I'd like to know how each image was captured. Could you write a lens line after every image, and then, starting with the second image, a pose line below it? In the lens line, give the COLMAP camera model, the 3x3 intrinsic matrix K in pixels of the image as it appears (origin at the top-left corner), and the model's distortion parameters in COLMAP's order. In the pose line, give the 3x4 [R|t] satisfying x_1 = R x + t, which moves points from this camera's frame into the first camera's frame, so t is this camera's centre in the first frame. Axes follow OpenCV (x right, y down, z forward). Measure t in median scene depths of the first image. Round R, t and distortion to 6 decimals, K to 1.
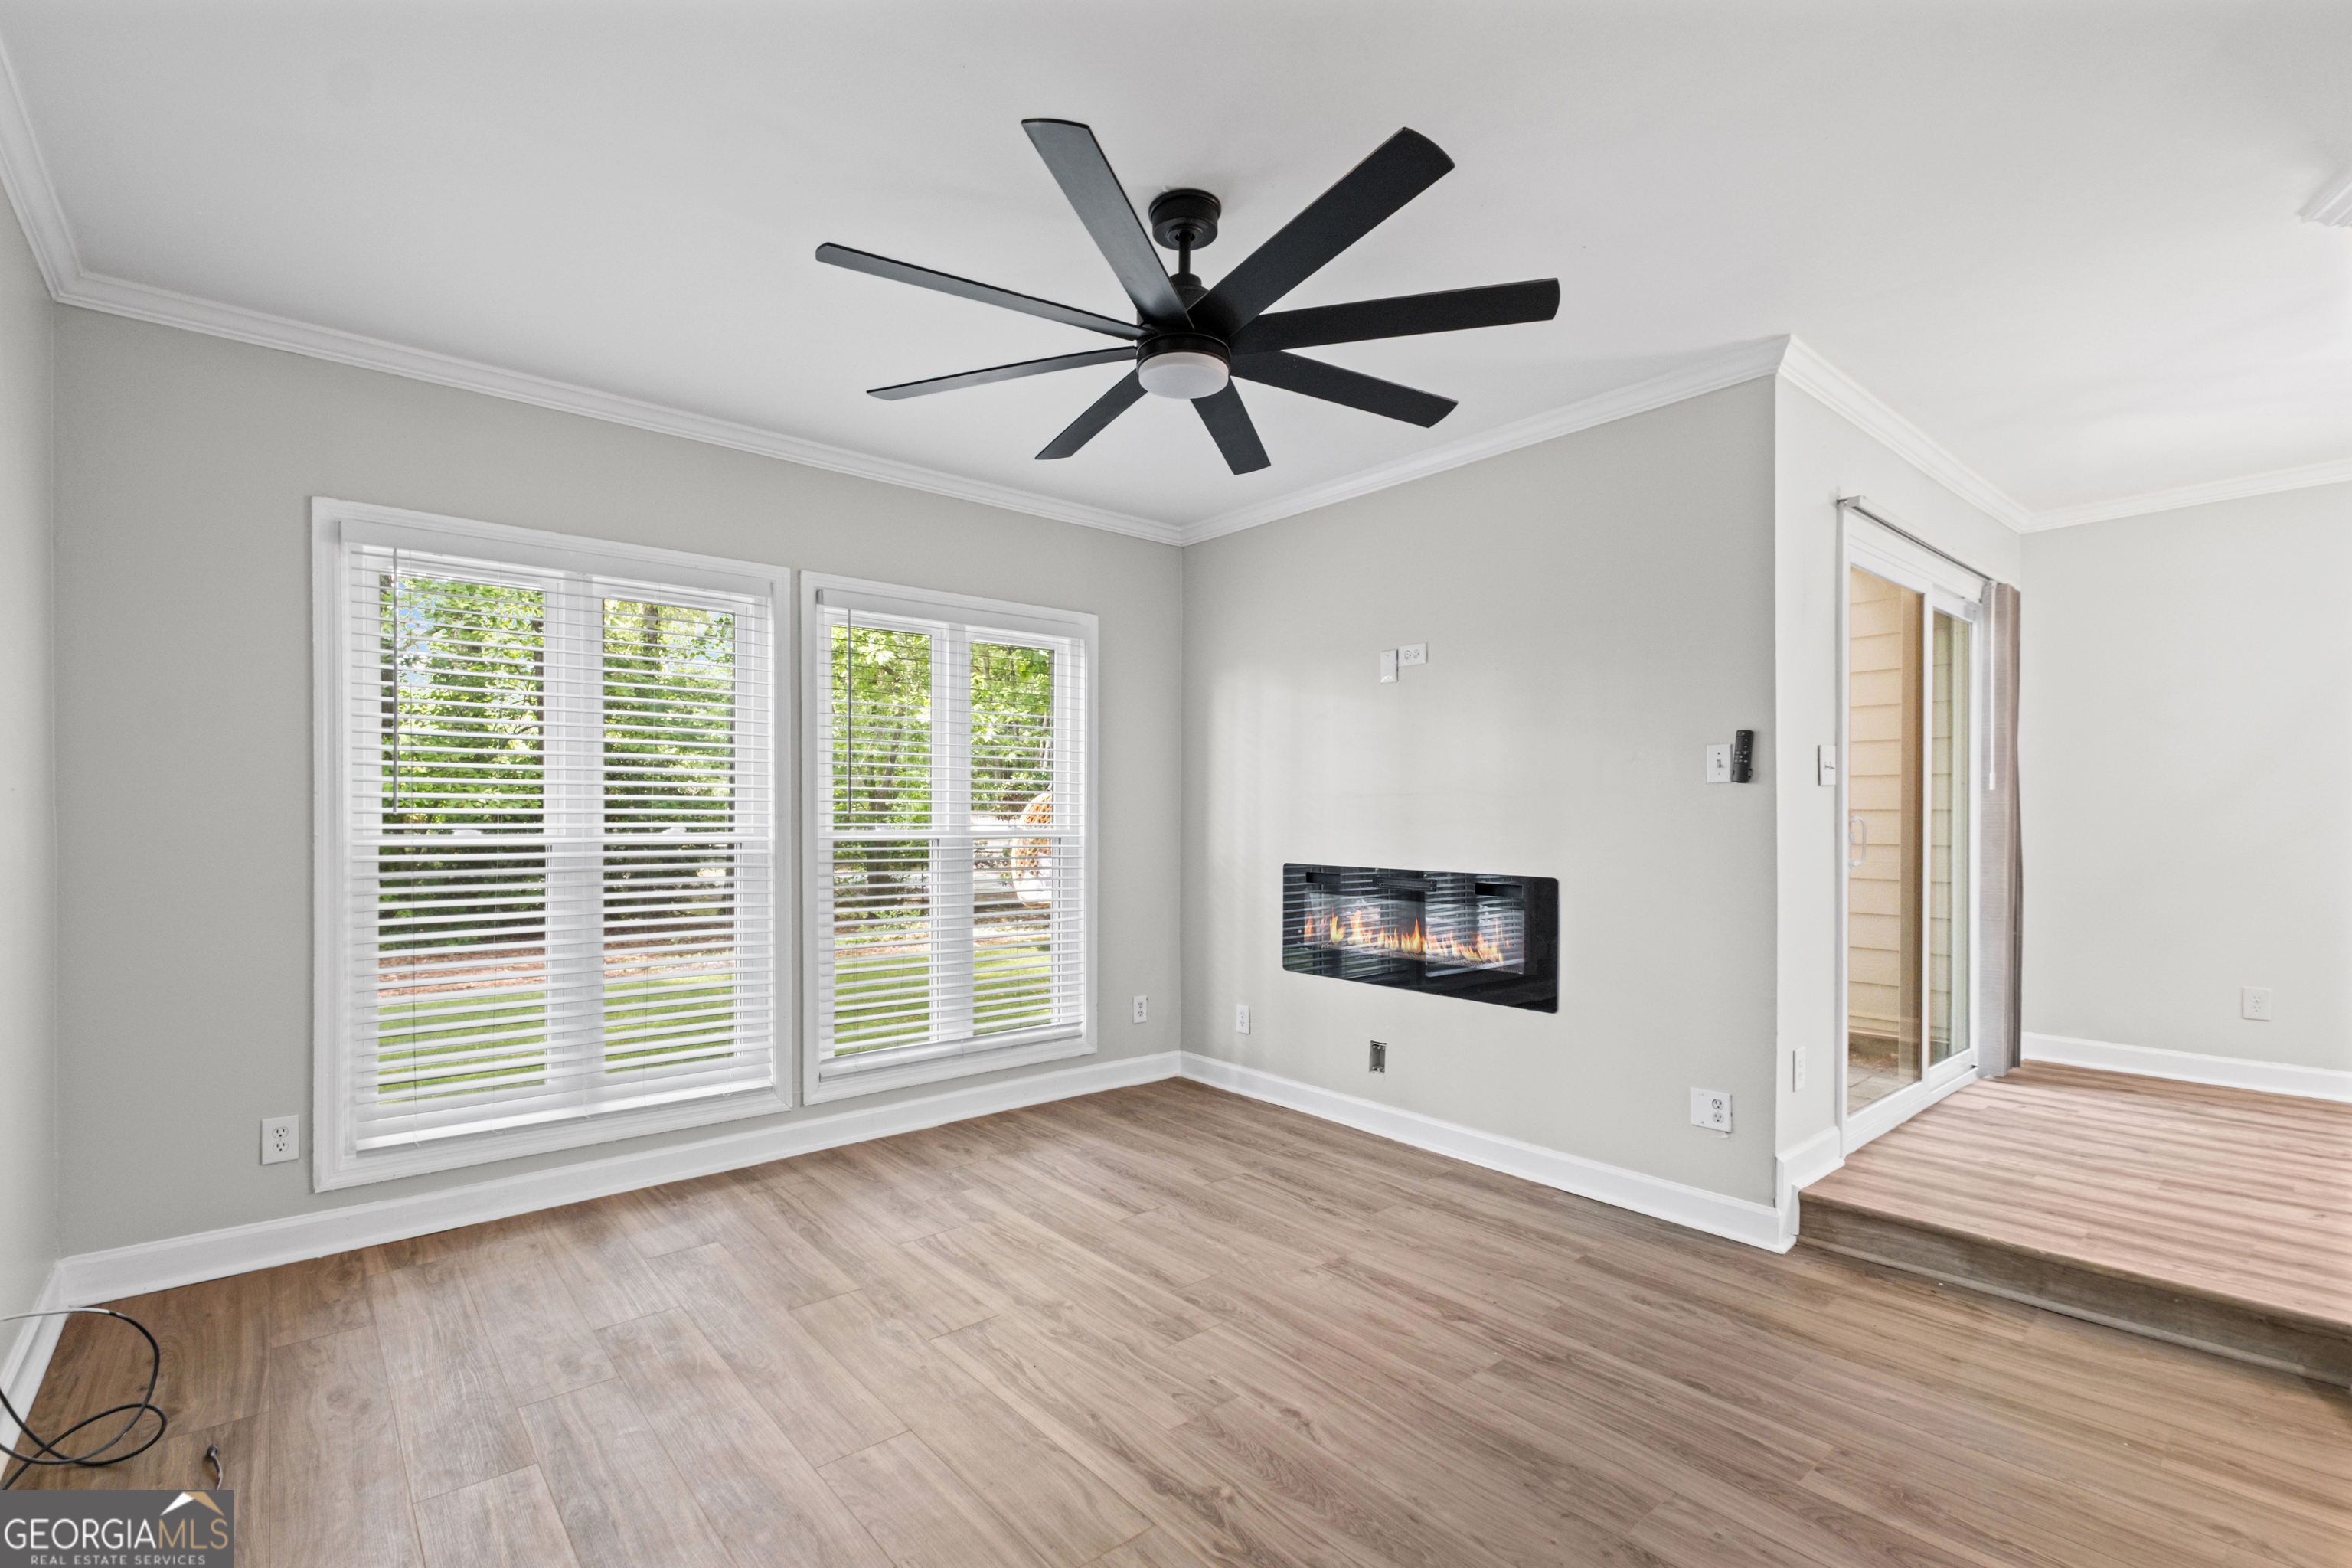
lens RADIAL K [[1050.7, 0, 1141.1], [0, 1050.7, 820.7], [0, 0, 1]] dist [0.003476, 0.000065]
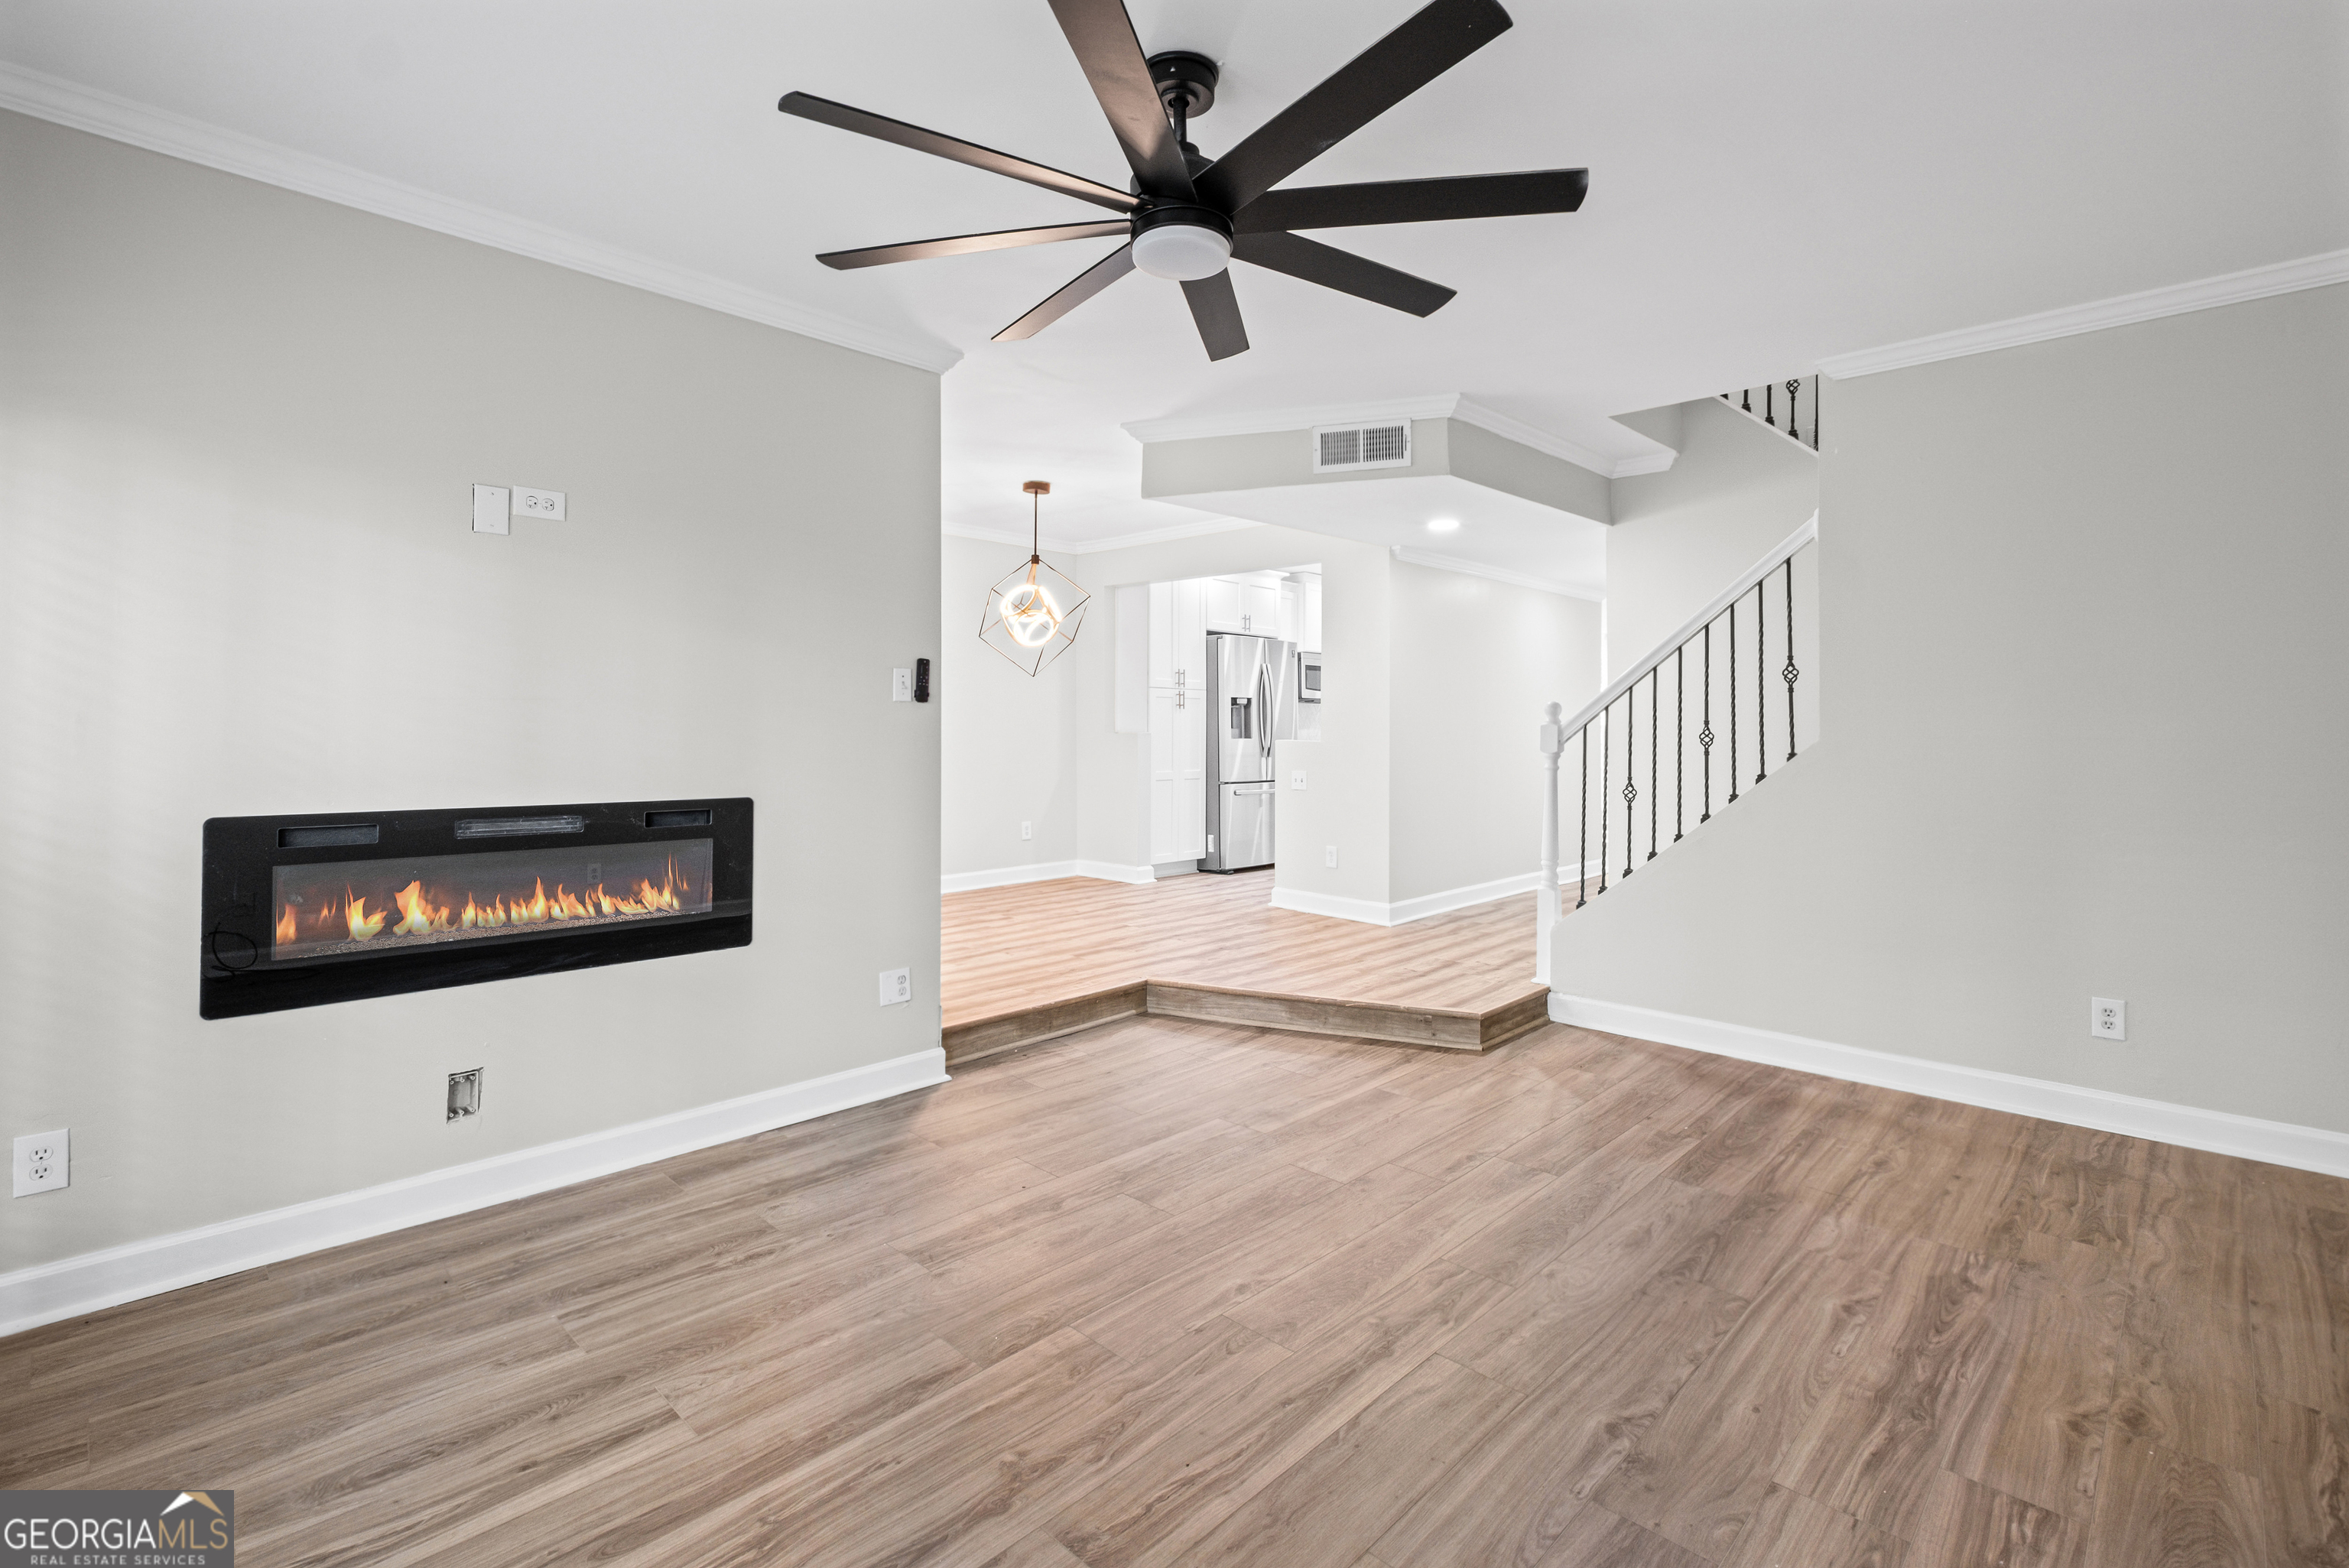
lens RADIAL K [[1087.2, 0, 1179.3], [0, 1087.2, 722.4], [0, 0, 1]] dist [0.013216, -0.009567]
pose [[-0.119060, 0.002279, 0.992884, -0.620845], [-0.001057, 0.999997, -0.002422, -0.009240], [-0.992887, -0.001338, -0.119057, 0.775202]]
